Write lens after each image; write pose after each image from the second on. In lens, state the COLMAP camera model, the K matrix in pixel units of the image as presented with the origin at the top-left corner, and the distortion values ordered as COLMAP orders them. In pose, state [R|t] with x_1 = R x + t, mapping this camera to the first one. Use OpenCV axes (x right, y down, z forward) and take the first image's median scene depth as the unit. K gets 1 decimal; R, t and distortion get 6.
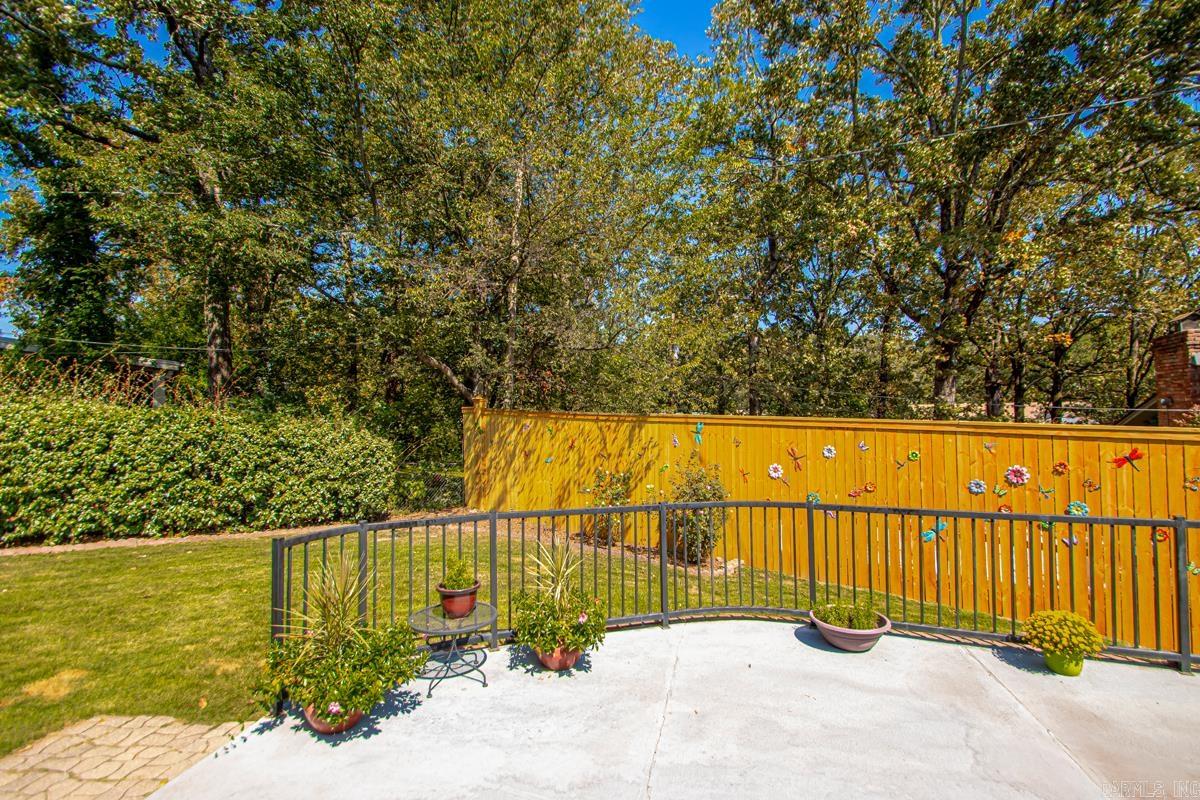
lens RADIAL K [[561.8, 0, 594.9], [0, 561.8, 397.0], [0, 0, 1]] dist [0.025255, -0.015448]
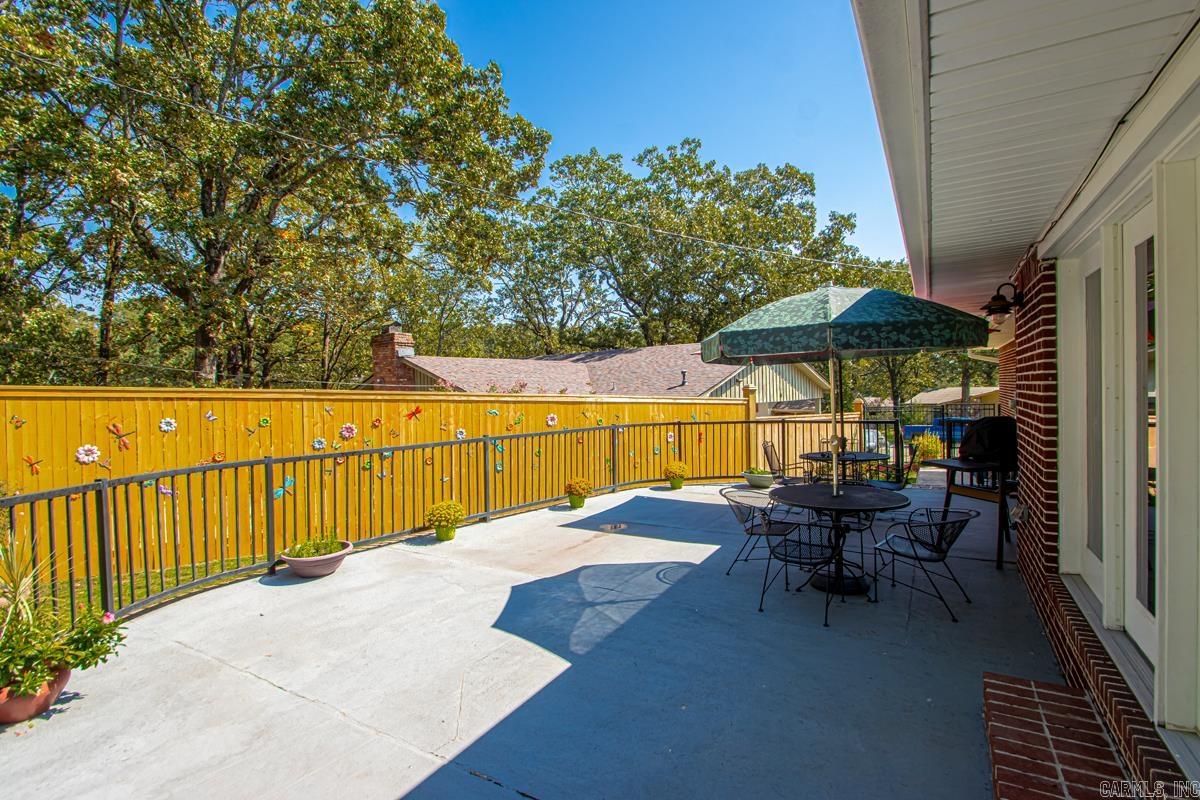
lens RADIAL K [[561.8, 0, 609.2], [0, 561.8, 396.1], [0, 0, 1]] dist [0.025255, -0.015448]
pose [[0.303532, -0.005053, 0.952808, -0.410788], [-0.018117, 0.999775, 0.011073, 0.048544], [-0.952649, -0.020623, 0.303372, 0.083501]]
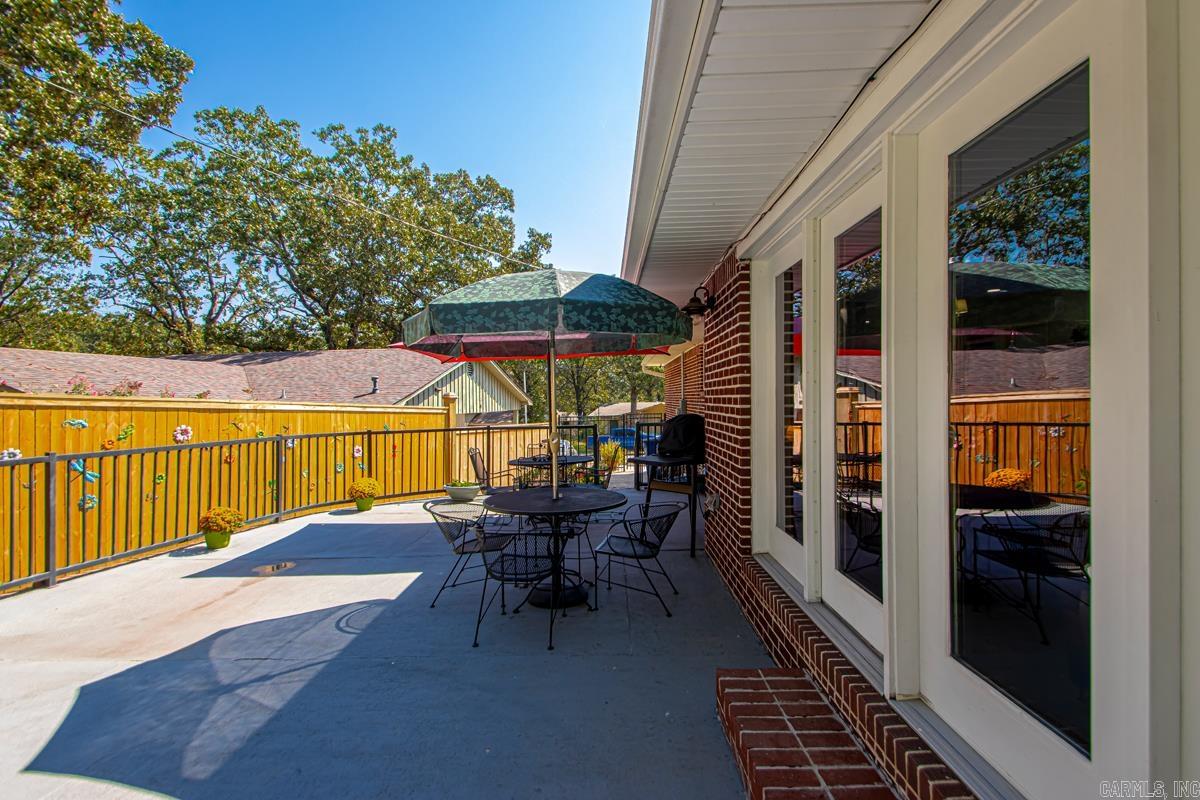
lens RADIAL K [[561.8, 0, 605.3], [0, 561.8, 391.5], [0, 0, 1]] dist [0.025255, -0.015448]
pose [[-0.213185, 0.031678, 0.976498, -0.257832], [-0.020095, 0.999121, -0.036798, 0.084429], [-0.976805, -0.027467, -0.212361, 0.118284]]
